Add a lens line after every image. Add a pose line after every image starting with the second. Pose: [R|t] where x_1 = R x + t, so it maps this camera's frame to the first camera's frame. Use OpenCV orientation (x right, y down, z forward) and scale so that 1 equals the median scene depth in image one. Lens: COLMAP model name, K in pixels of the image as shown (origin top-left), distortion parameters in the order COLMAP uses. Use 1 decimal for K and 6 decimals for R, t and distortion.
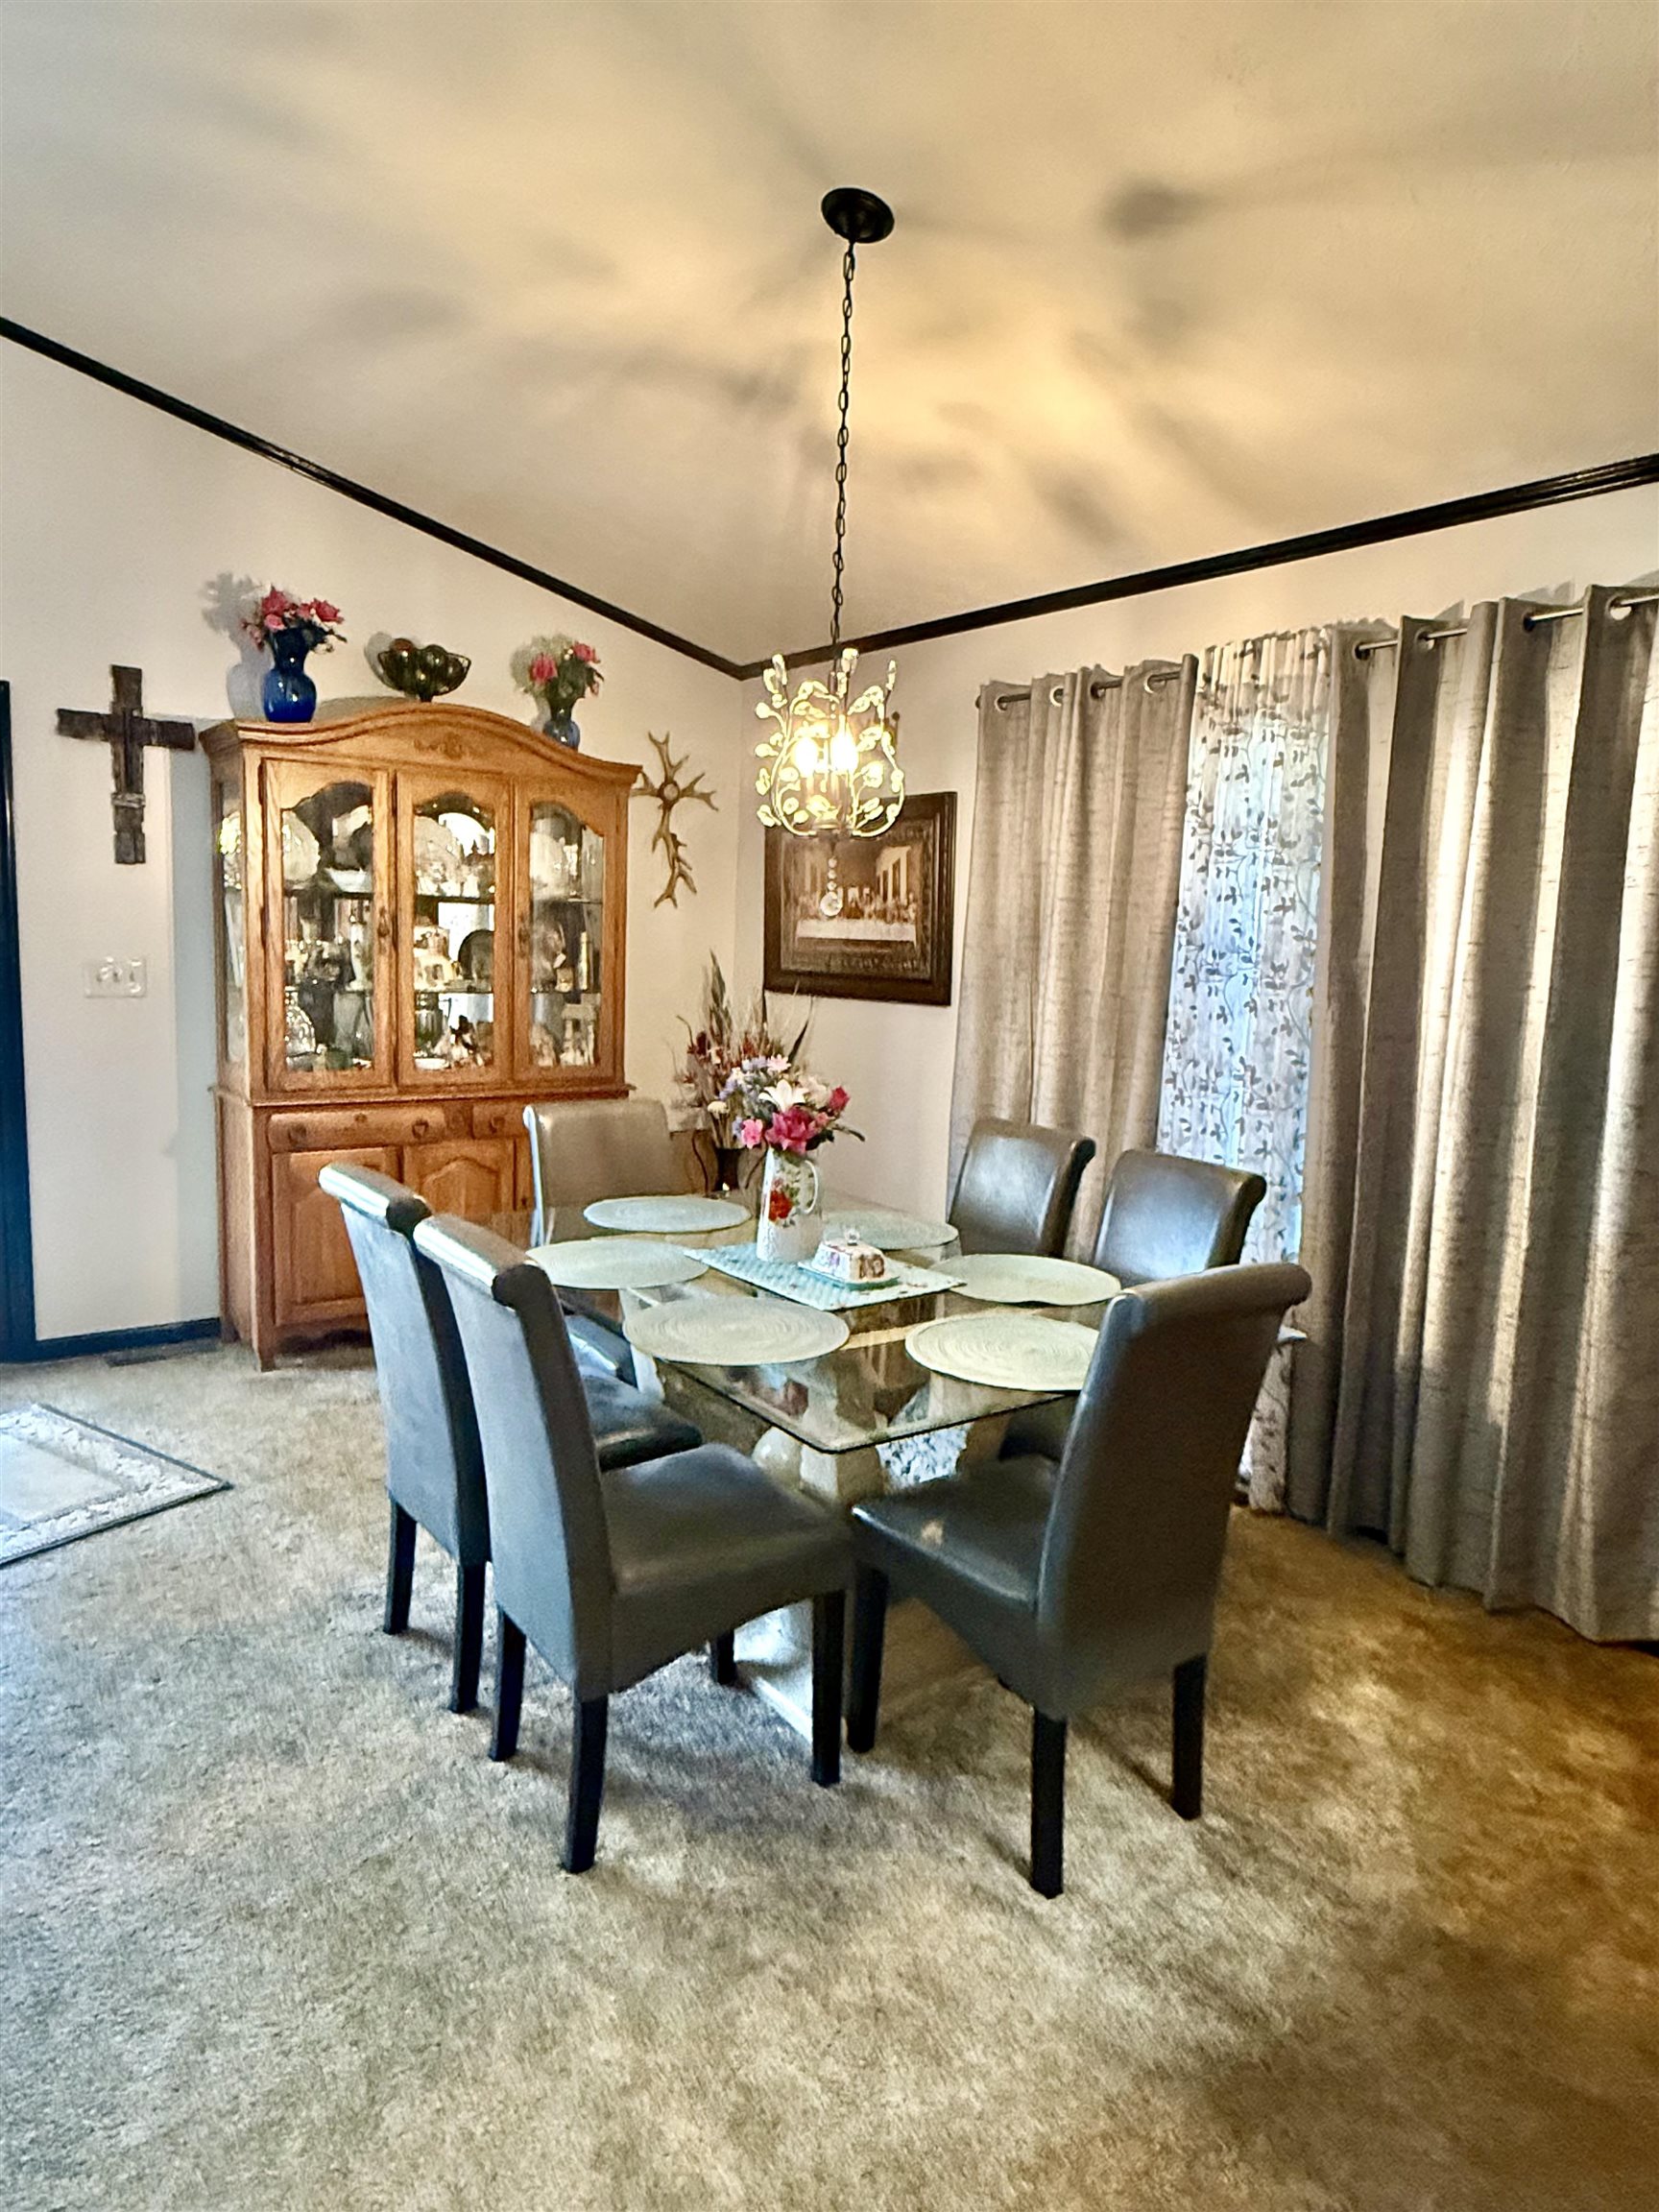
lens RADIAL K [[1393.3, 0, 829.5], [0, 1393.3, 1106.0], [0, 0, 1]] dist [-0.004294, -0.001024]
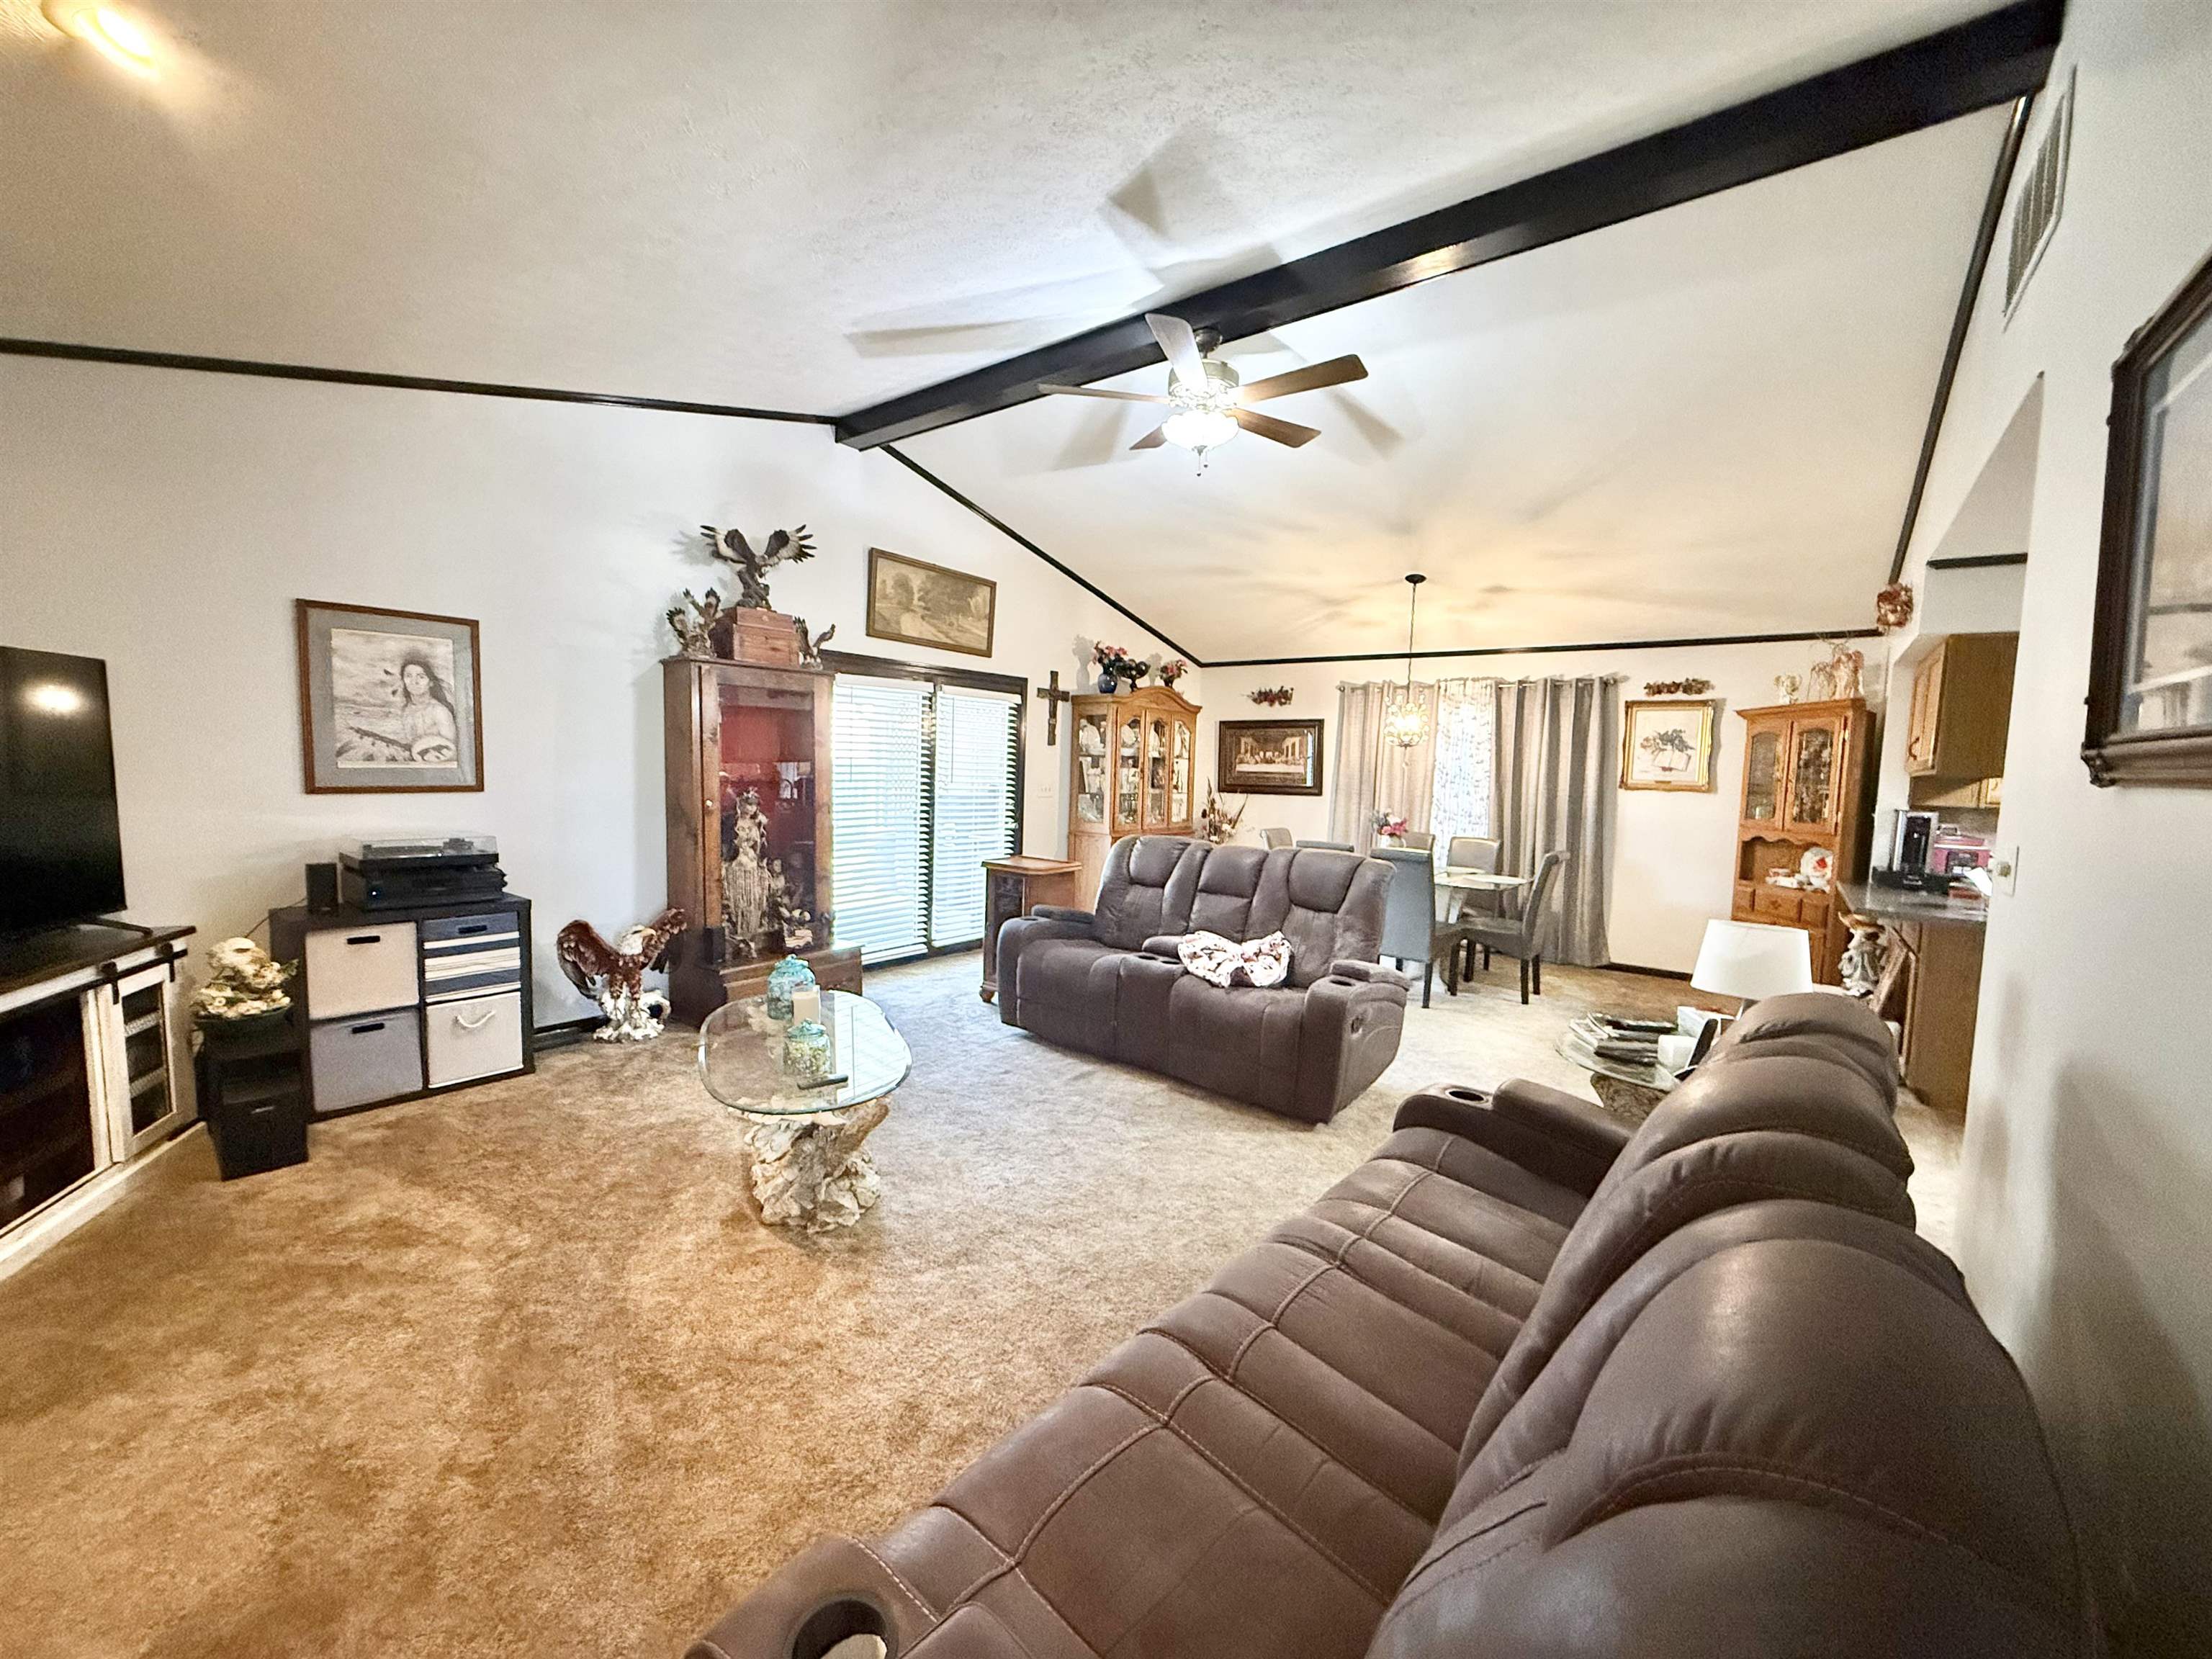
lens RADIAL K [[889.2, 0, 1106.0], [0, 889.2, 829.5], [0, 0, 1]] dist [0.000742, 0.000030]
pose [[0.964444, -0.025496, 0.263054, -0.844229], [0.037239, 0.998515, -0.039754, 0.050585], [-0.261650, 0.048136, 0.963962, -0.610792]]
